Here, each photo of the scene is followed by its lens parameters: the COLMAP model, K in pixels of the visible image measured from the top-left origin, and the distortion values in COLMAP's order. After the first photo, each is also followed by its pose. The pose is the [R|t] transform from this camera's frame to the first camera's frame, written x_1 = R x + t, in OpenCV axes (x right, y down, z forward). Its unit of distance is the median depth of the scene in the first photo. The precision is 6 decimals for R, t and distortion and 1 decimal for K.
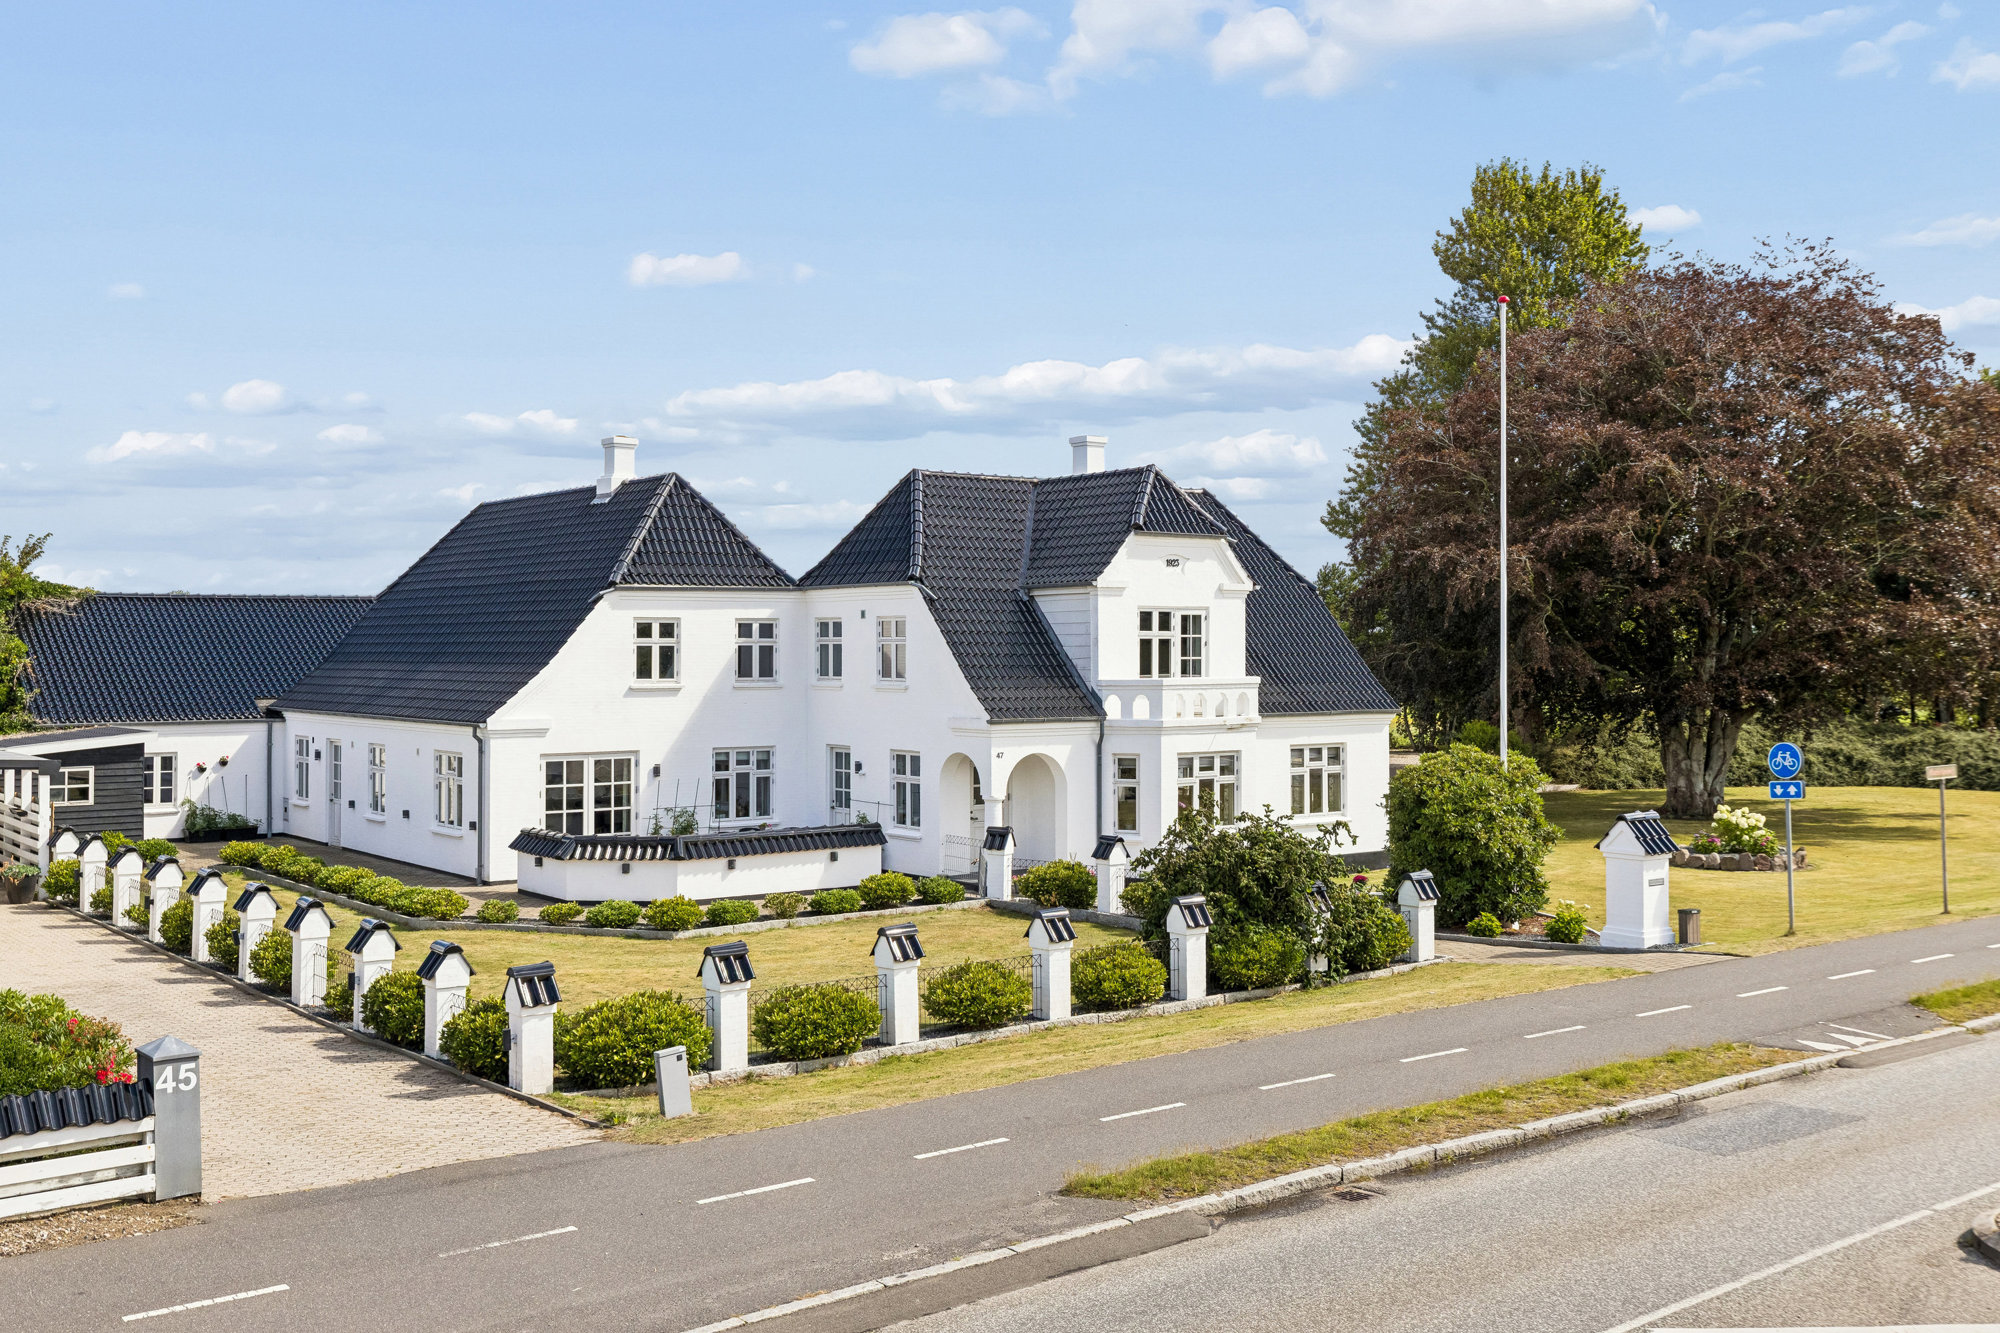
lens RADIAL K [[1960.4, 0, 1017.3], [0, 1960.4, 666.8], [0, 0, 1]] dist [-0.005691, 0.000000]
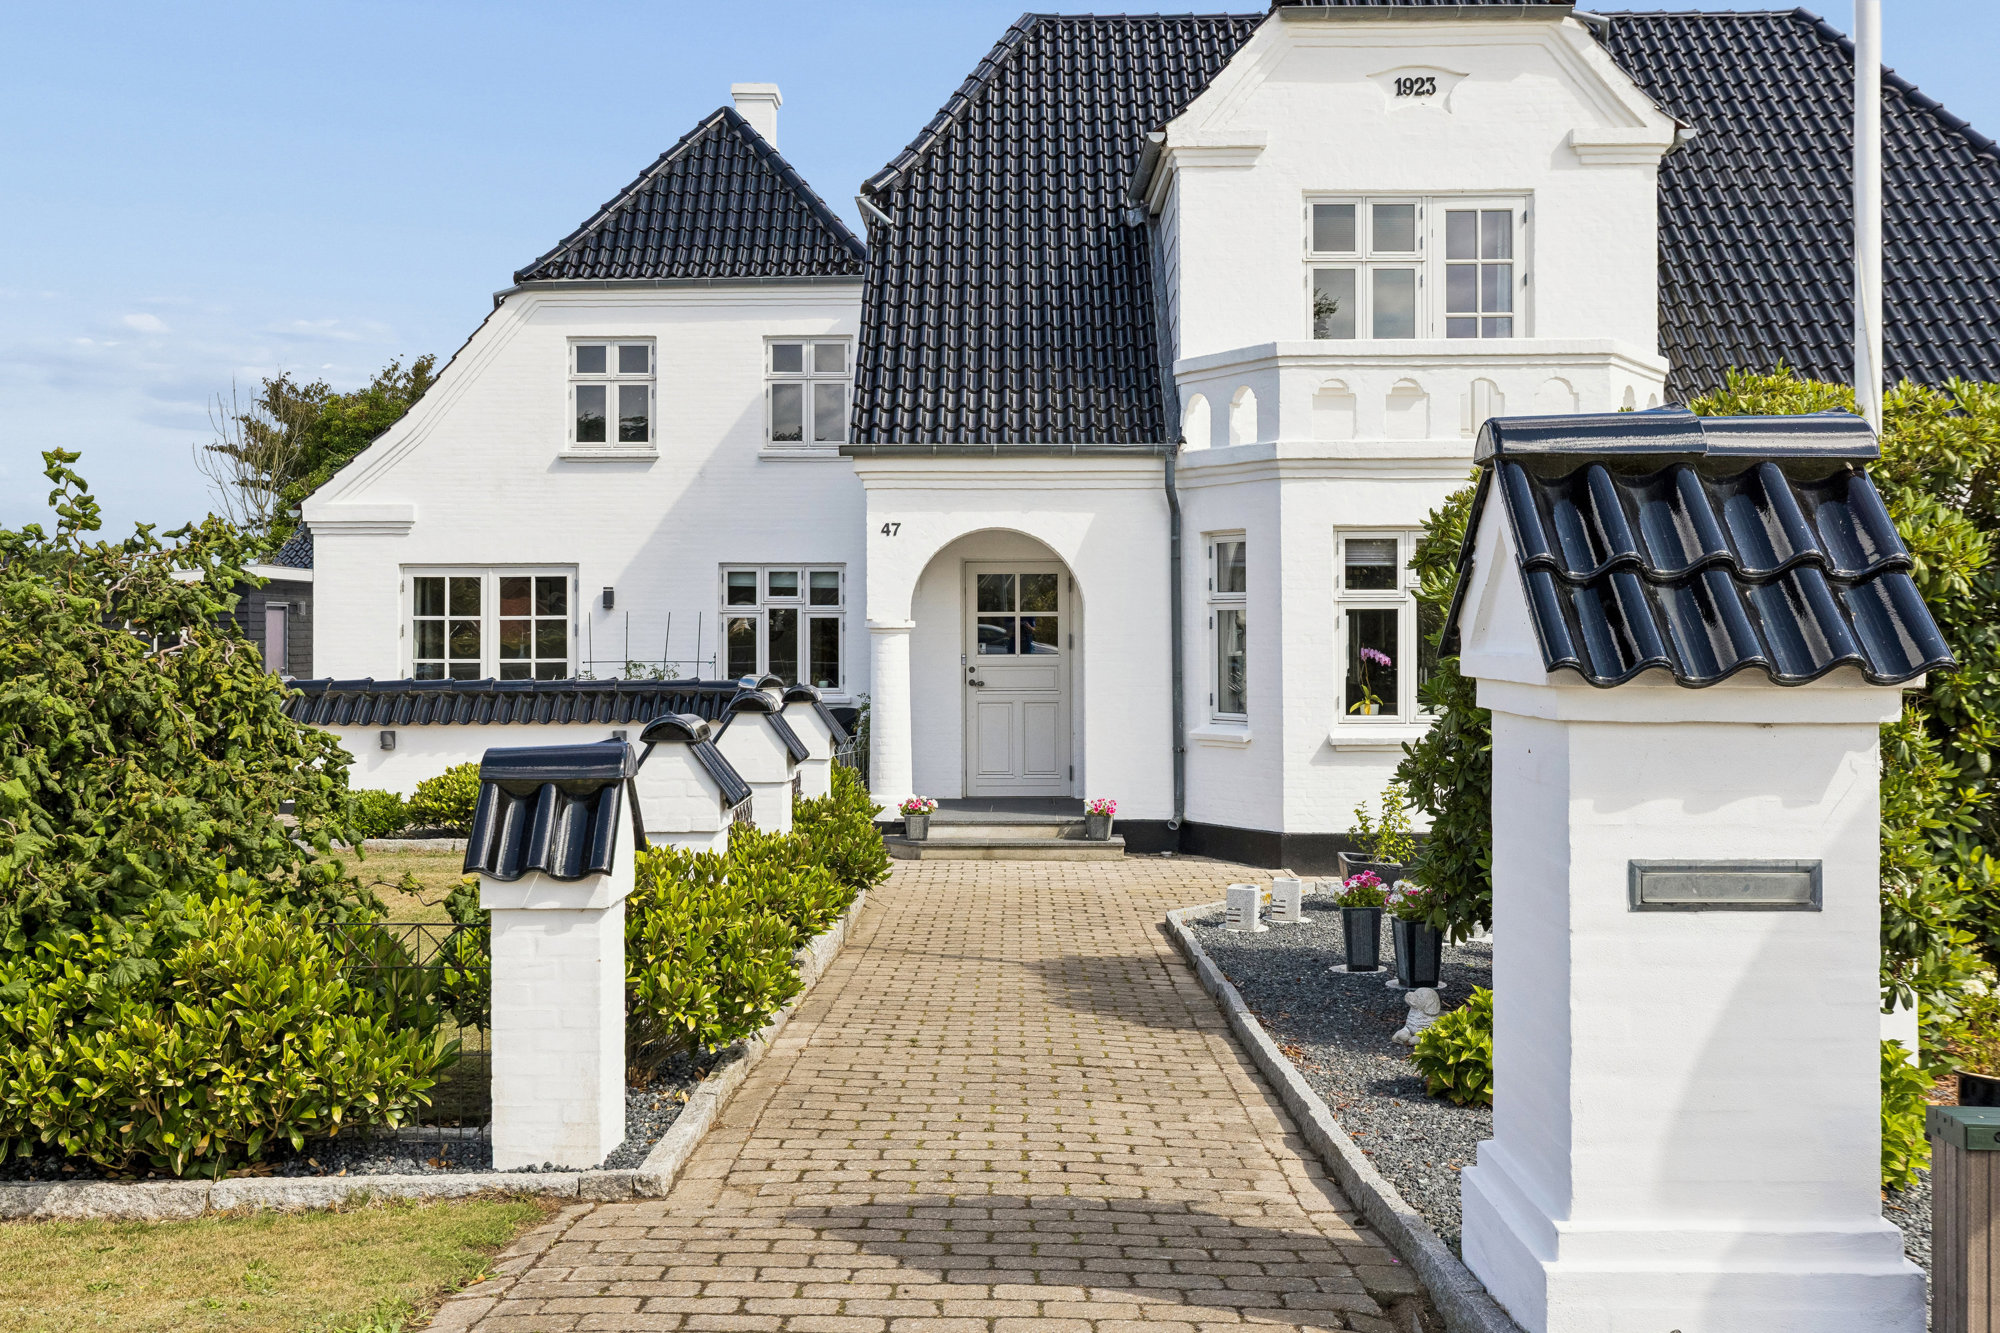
lens RADIAL K [[1960.4, 0, 1015.3], [0, 1960.4, 645.2], [0, 0, 1]] dist [-0.005691, 0.000000]
pose [[0.781801, 0.002186, -0.623524, 0.273304], [-0.005298, 0.999981, -0.003137, 0.067998], [0.623505, 0.005756, 0.781798, 0.621958]]
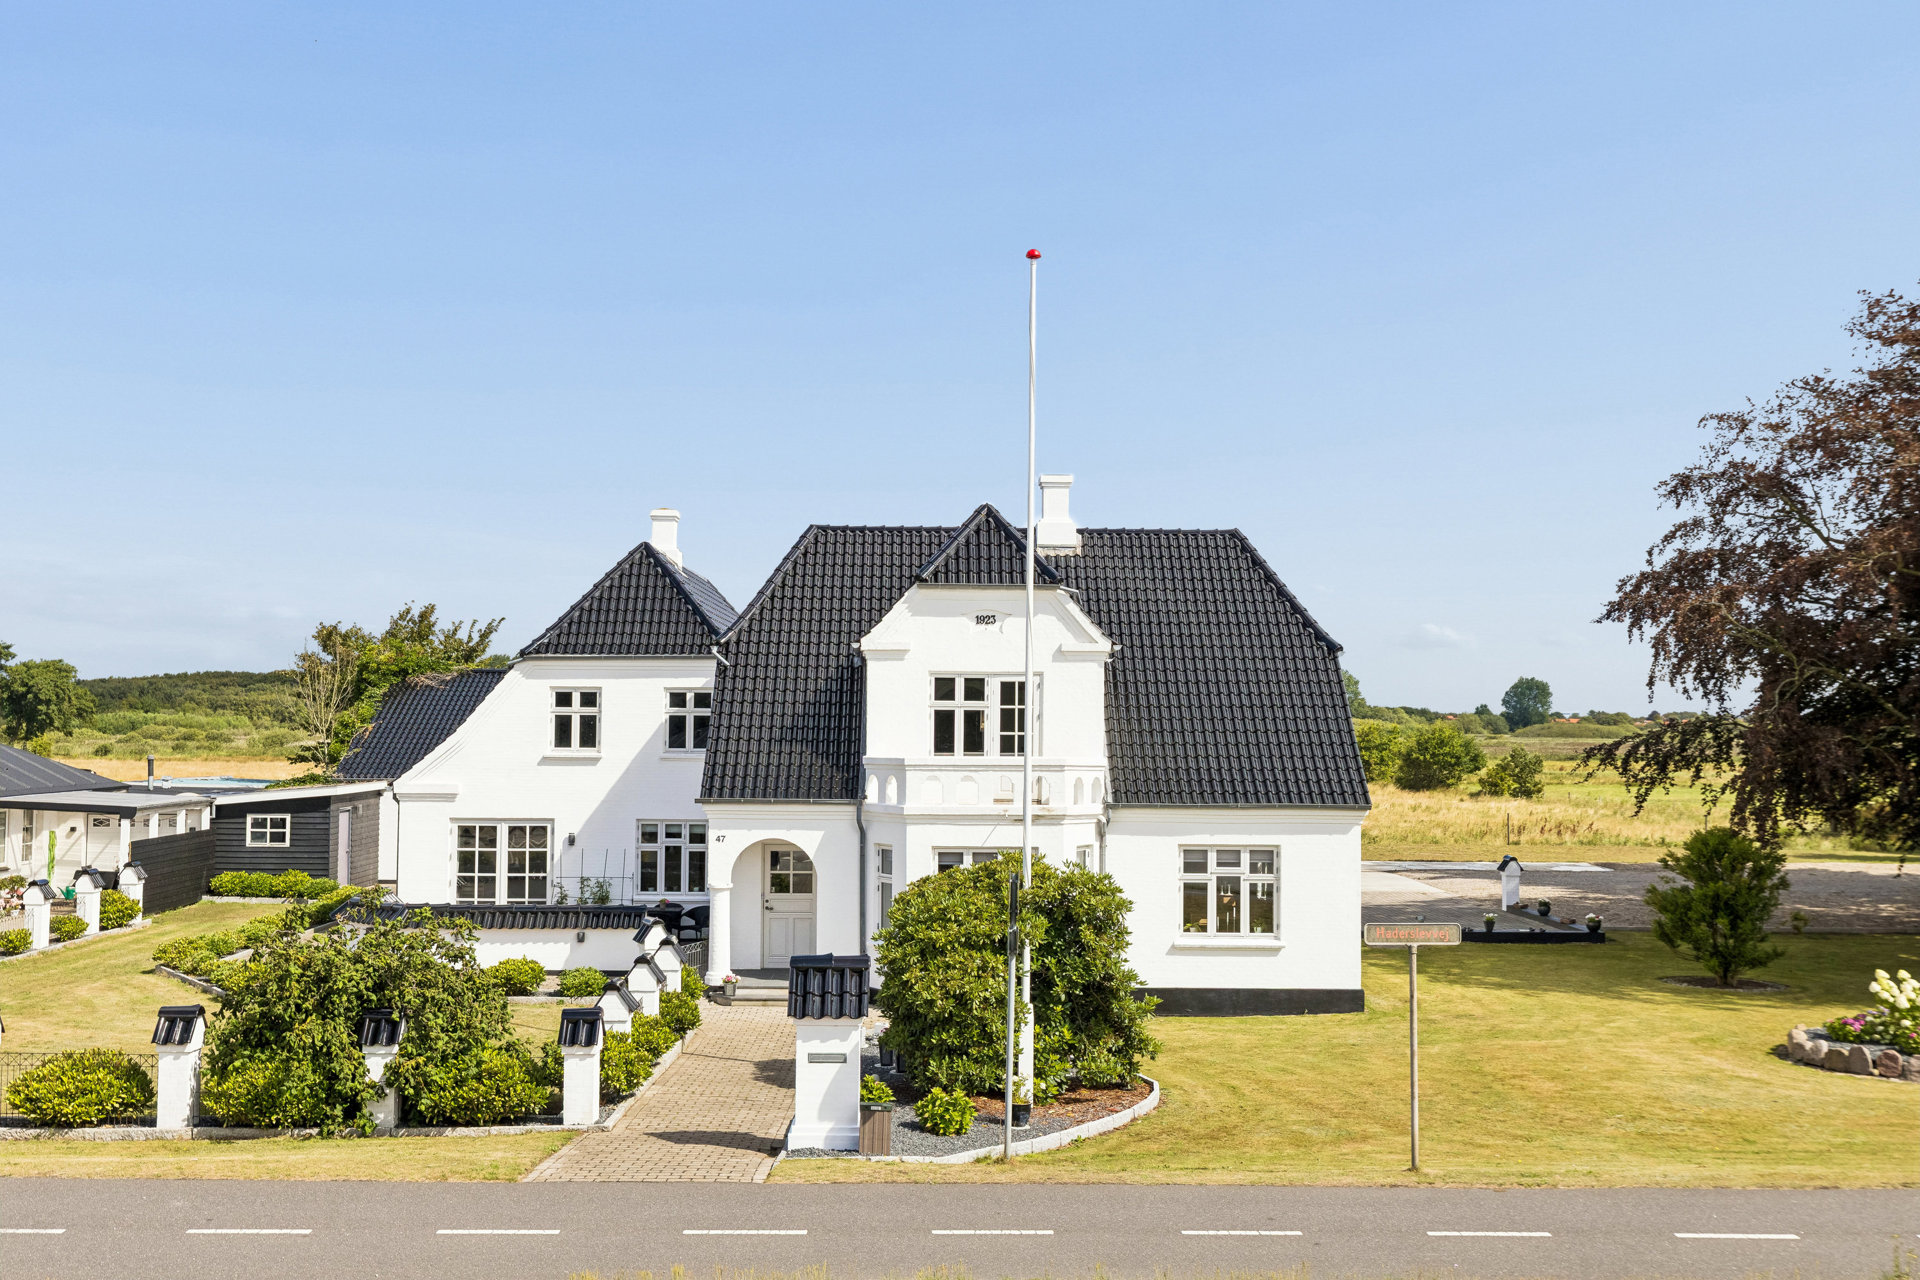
lens RADIAL K [[1882.0, 0, 977.1], [0, 1882.0, 659.1], [0, 0, 1]] dist [-0.005691, 0.000000]
pose [[0.796598, -0.011740, -0.604395, 0.564779], [-0.014724, 0.999138, -0.038814, -0.004857], [0.604330, 0.039818, 0.795739, 0.356658]]
